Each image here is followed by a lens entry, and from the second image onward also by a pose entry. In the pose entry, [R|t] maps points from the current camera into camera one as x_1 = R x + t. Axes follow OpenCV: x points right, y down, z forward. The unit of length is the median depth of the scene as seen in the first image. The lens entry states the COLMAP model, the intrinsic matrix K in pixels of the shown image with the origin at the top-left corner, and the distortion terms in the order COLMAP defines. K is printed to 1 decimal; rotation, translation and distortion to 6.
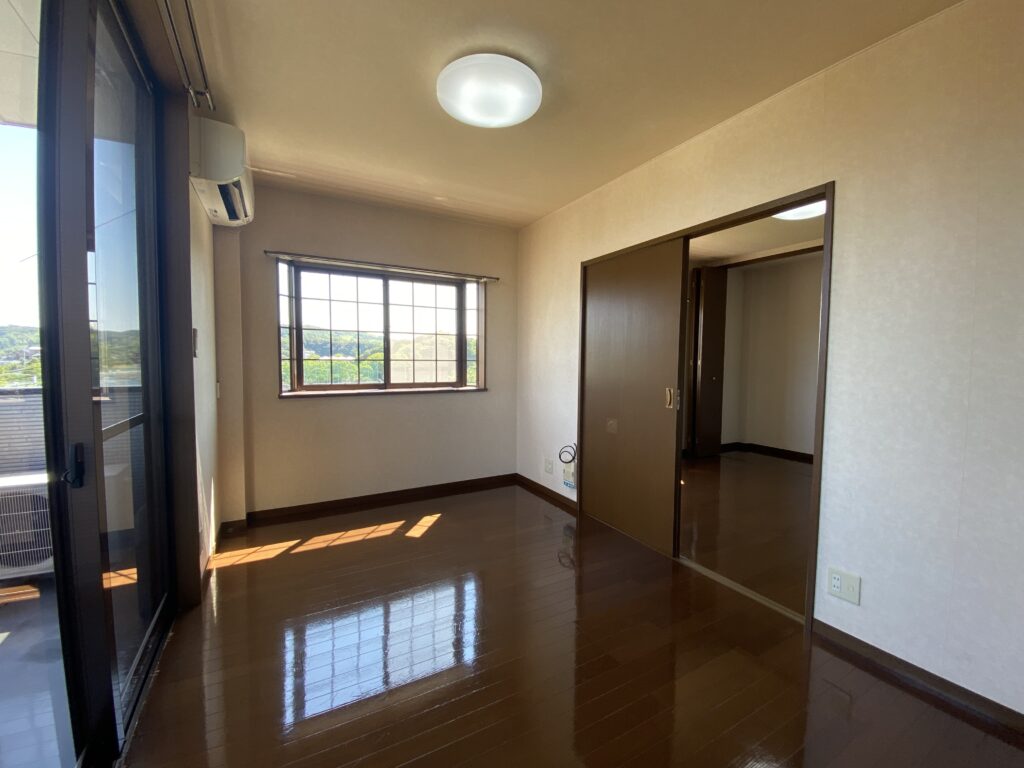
lens RADIAL K [[414.1, 0, 512.0], [0, 414.1, 384.0], [0, 0, 1]] dist [-0.000077, -0.000010]
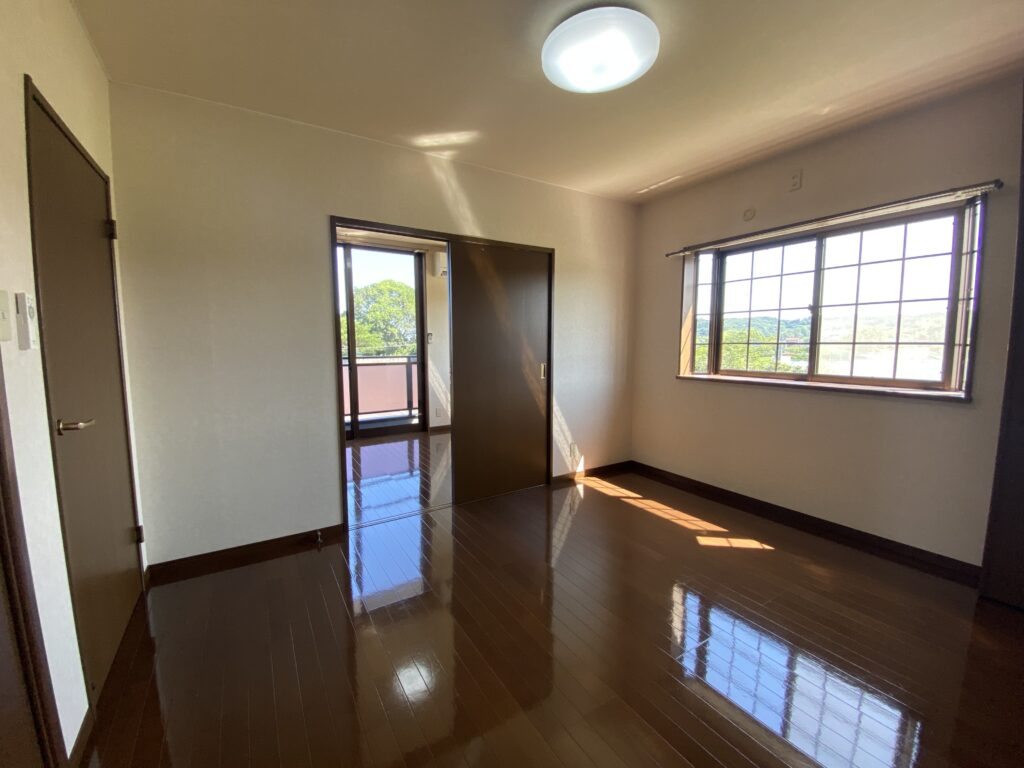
lens RADIAL K [[424.2, 0, 512.0], [0, 424.2, 384.0], [0, 0, 1]] dist [0.010891, 0.000024]
pose [[0.038482, 0.095385, -0.994696, 0.518012], [-0.047335, 0.994490, 0.093534, -0.034509], [0.998138, 0.043484, 0.042785, 0.435748]]
